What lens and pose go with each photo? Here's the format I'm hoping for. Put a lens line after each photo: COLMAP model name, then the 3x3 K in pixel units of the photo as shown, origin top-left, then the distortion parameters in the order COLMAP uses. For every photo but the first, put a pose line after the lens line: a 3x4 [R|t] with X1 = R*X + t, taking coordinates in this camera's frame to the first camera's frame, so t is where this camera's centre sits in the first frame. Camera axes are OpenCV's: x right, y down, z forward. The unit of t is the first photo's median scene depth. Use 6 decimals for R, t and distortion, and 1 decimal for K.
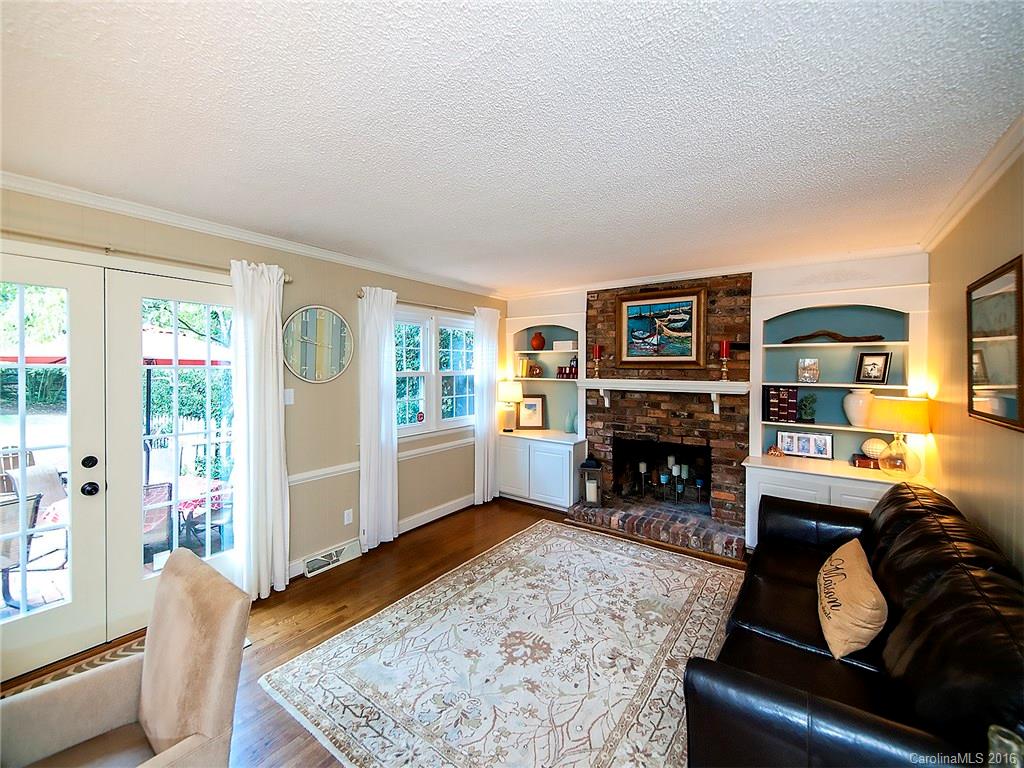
lens RADIAL K [[419.3, 0, 507.9], [0, 419.3, 379.0], [0, 0, 1]] dist [0.028498, -0.011455]
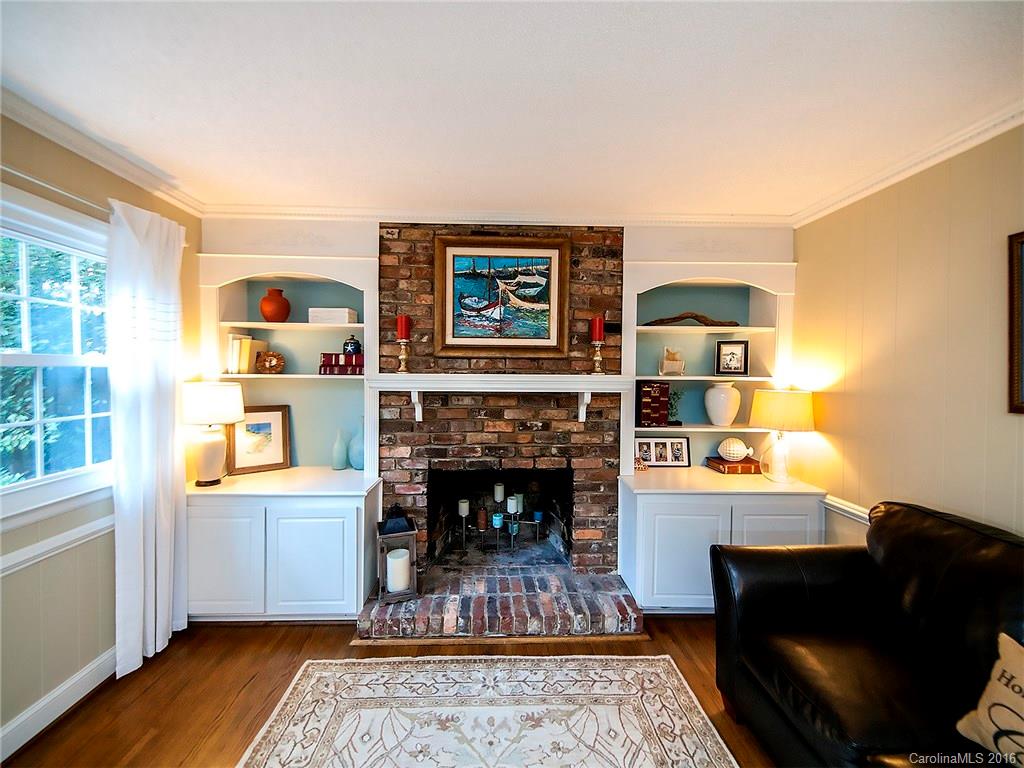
lens RADIAL K [[419.3, 0, 507.9], [0, 419.3, 379.0], [0, 0, 1]] dist [0.028498, -0.011455]
pose [[0.787849, -0.011135, 0.615767, -0.033563], [0.013083, 0.999914, 0.001343, 0.008044], [-0.615729, 0.006998, 0.787927, 0.476288]]
